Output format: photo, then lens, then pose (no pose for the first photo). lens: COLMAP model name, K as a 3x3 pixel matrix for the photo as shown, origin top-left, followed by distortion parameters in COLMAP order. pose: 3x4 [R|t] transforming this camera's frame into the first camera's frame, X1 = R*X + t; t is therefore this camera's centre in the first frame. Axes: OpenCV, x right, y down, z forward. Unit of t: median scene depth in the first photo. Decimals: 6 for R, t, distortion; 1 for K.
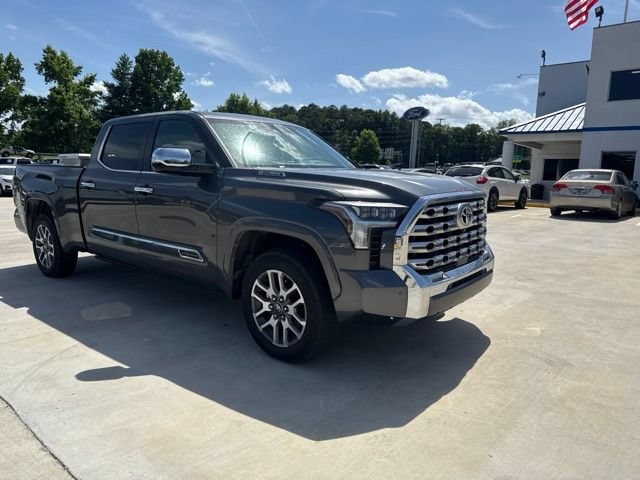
lens RADIAL K [[451.6, 0, 322.8], [0, 451.6, 241.7], [0, 0, 1]] dist [0.038119, -0.051819]
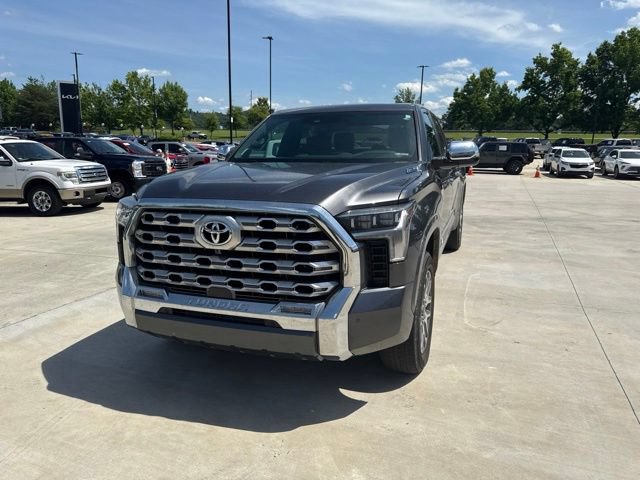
lens RADIAL K [[451.6, 0, 322.8], [0, 451.6, 241.7], [0, 0, 1]] dist [0.038119, -0.051819]
pose [[0.346955, 0.176247, -0.921173, 1.316700], [-0.166166, 0.978198, 0.124572, -0.206992], [0.923045, 0.109846, 0.368677, 1.093187]]
